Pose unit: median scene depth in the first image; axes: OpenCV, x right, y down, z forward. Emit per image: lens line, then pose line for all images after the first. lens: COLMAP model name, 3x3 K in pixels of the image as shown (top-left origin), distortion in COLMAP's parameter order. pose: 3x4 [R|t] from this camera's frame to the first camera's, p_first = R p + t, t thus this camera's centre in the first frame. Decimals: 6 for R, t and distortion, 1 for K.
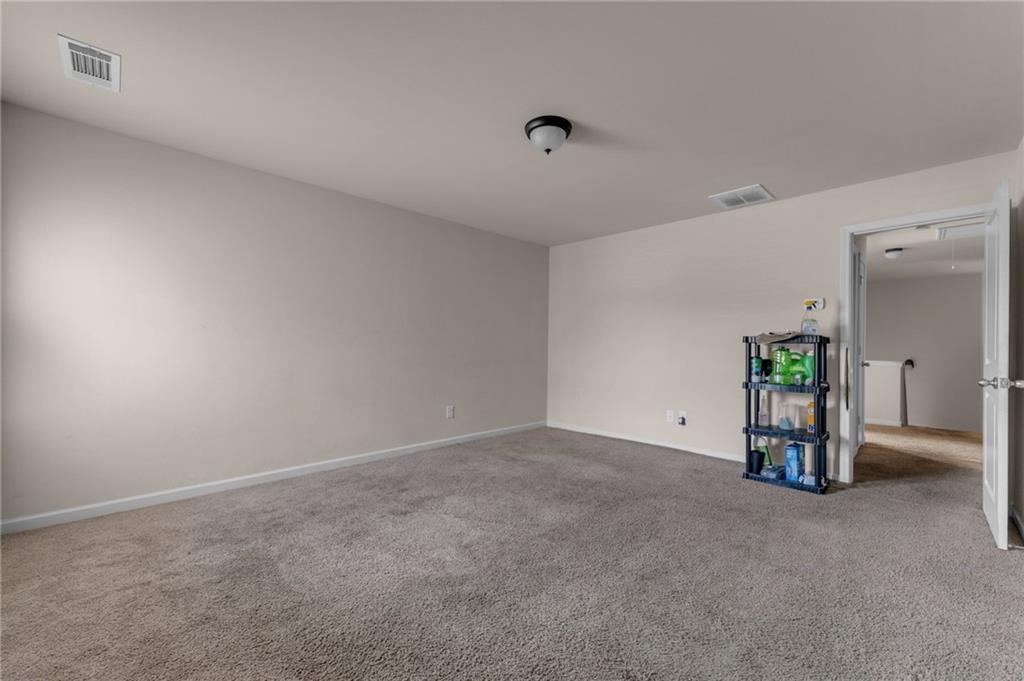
lens RADIAL K [[414.1, 0, 515.9], [0, 414.1, 344.5], [0, 0, 1]] dist [-0.001011, -0.000089]
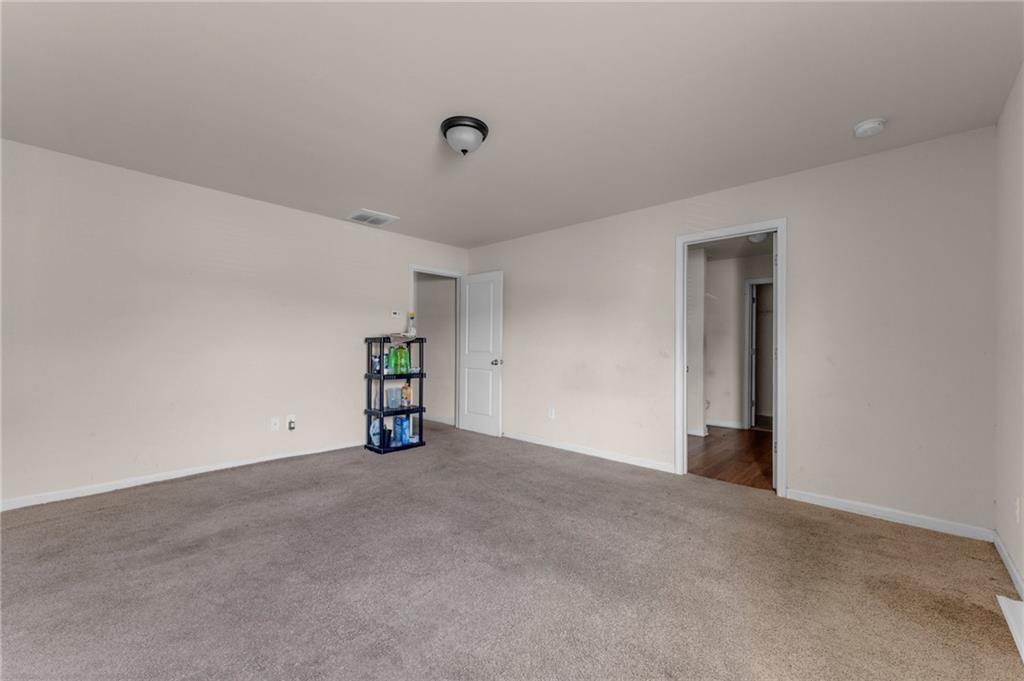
lens RADIAL K [[414.1, 0, 515.9], [0, 414.1, 344.5], [0, 0, 1]] dist [-0.001011, -0.000089]
pose [[-0.056183, -0.000752, 0.998420, -0.658132], [-0.007583, 0.999971, 0.000327, -0.000918], [-0.998392, -0.007553, -0.056187, 0.663015]]
